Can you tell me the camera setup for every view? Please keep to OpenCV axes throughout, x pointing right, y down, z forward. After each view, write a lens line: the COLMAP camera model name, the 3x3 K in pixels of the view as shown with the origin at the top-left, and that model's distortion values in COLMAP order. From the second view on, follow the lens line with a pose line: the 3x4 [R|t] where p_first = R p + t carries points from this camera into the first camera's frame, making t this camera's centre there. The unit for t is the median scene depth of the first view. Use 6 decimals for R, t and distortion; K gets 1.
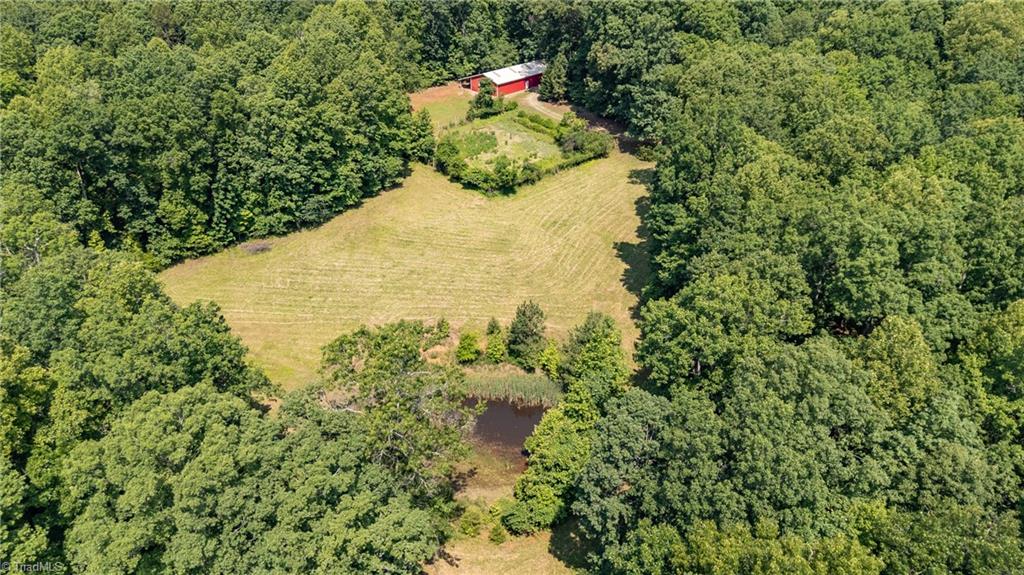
lens RADIAL K [[726.4, 0, 511.6], [0, 726.4, 289.4], [0, 0, 1]] dist [0.047468, -0.016139]
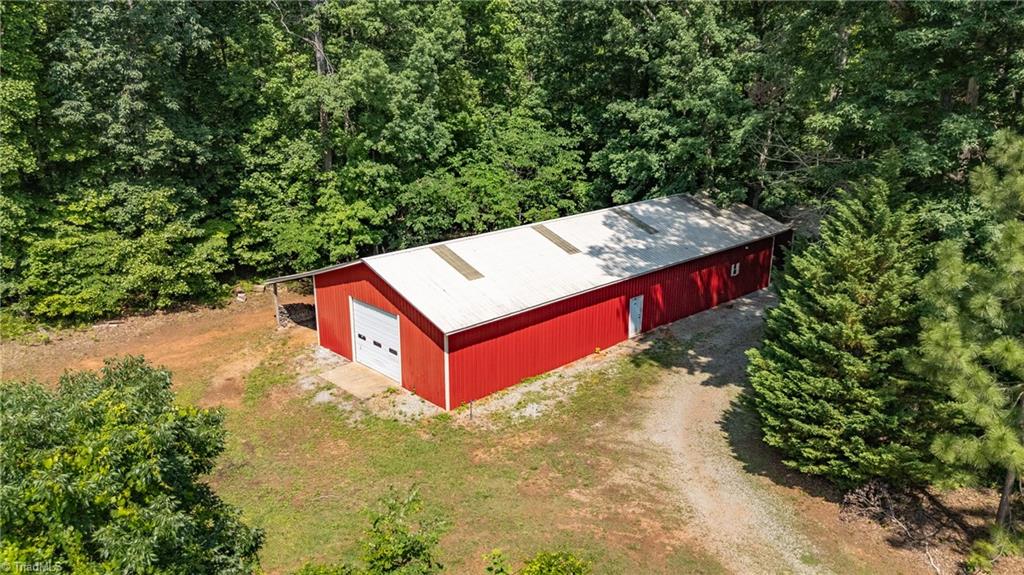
lens RADIAL K [[726.4, 0, 511.5], [0, 726.4, 286.9], [0, 0, 1]] dist [0.047468, -0.016139]
pose [[0.997014, 0.022876, -0.073750, 0.003572], [-0.038180, 0.976233, -0.213334, -0.244469], [0.067117, 0.215513, 0.974192, 0.808055]]
